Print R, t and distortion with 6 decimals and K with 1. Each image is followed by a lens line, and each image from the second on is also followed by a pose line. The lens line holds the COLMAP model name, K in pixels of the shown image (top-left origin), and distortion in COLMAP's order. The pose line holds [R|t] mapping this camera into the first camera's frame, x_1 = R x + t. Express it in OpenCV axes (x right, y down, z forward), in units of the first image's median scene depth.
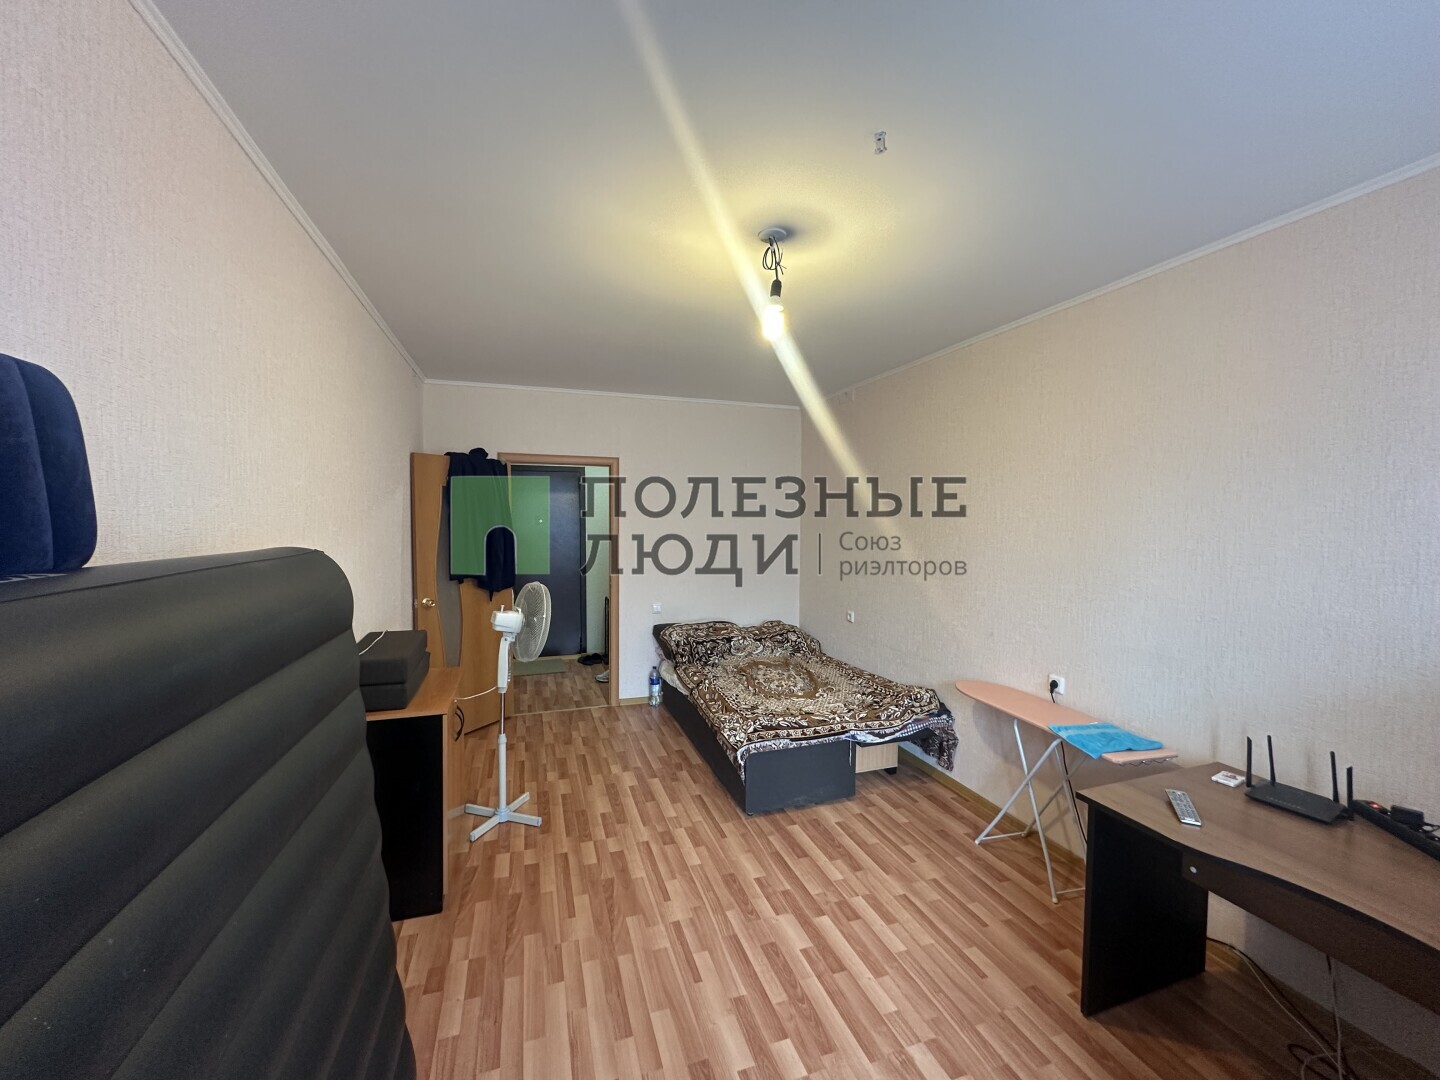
lens RADIAL K [[576.3, 0, 717.4], [0, 576.3, 538.7], [0, 0, 1]] dist [-0.000317, 0.000017]
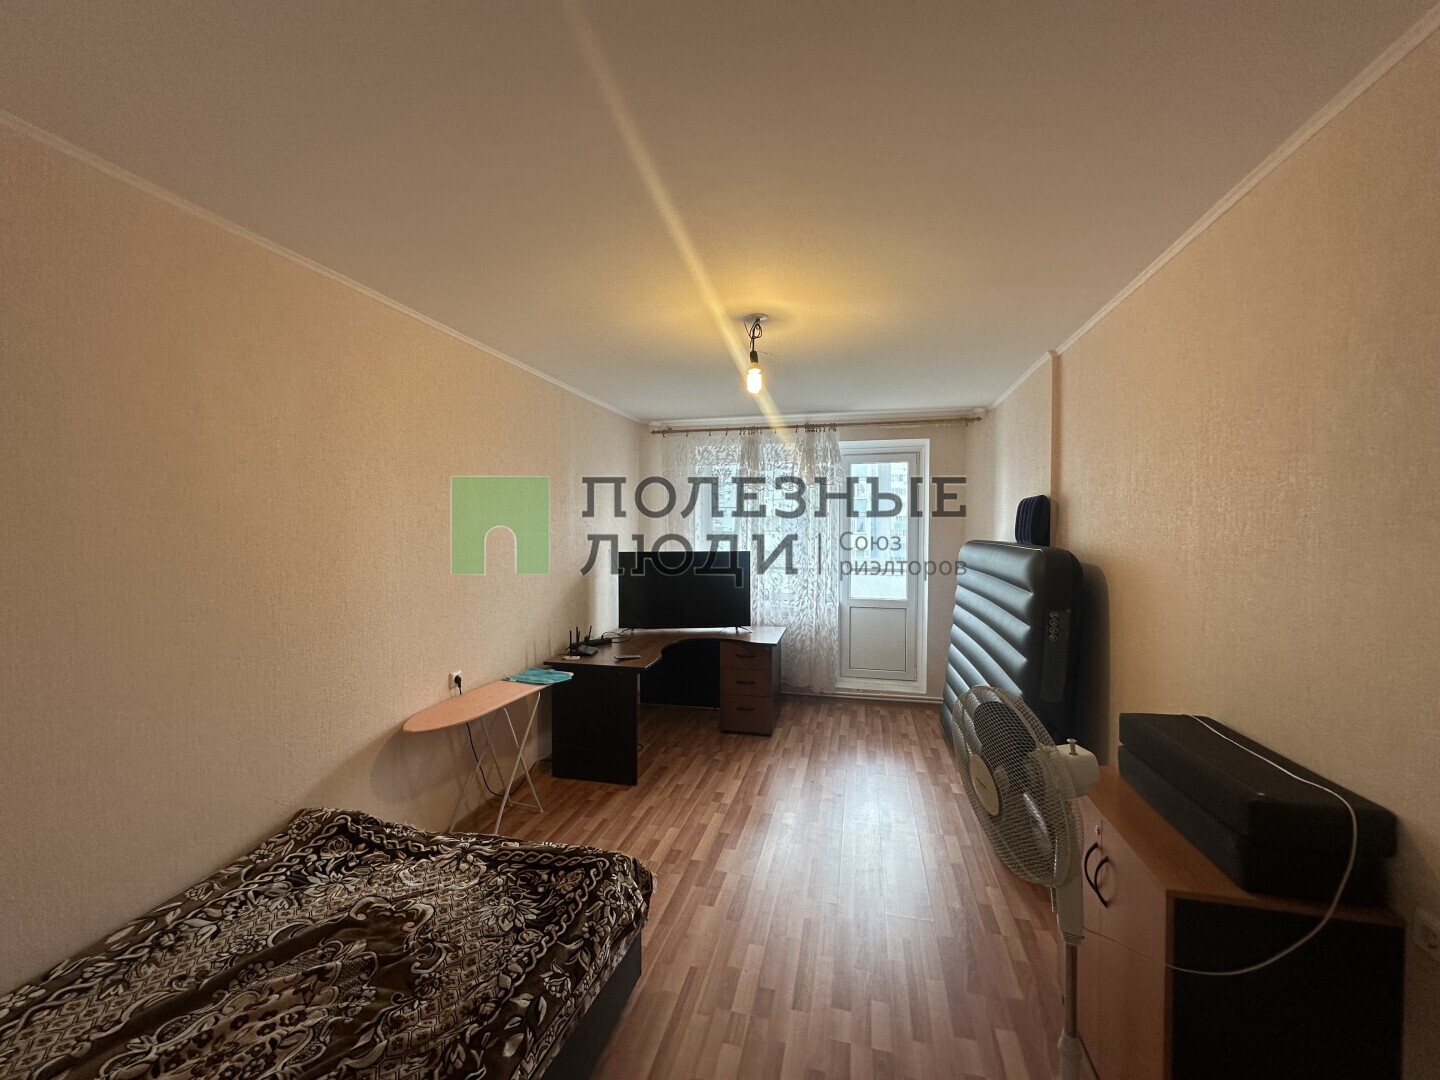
lens RADIAL K [[576.3, 0, 714.9], [0, 576.3, 539.0], [0, 0, 1]] dist [-0.000317, 0.000017]
pose [[-0.843959, -0.022281, 0.535944, -0.496810], [0.006314, 0.998655, 0.051461, -0.082107], [-0.536370, 0.046815, -0.842684, 2.005041]]
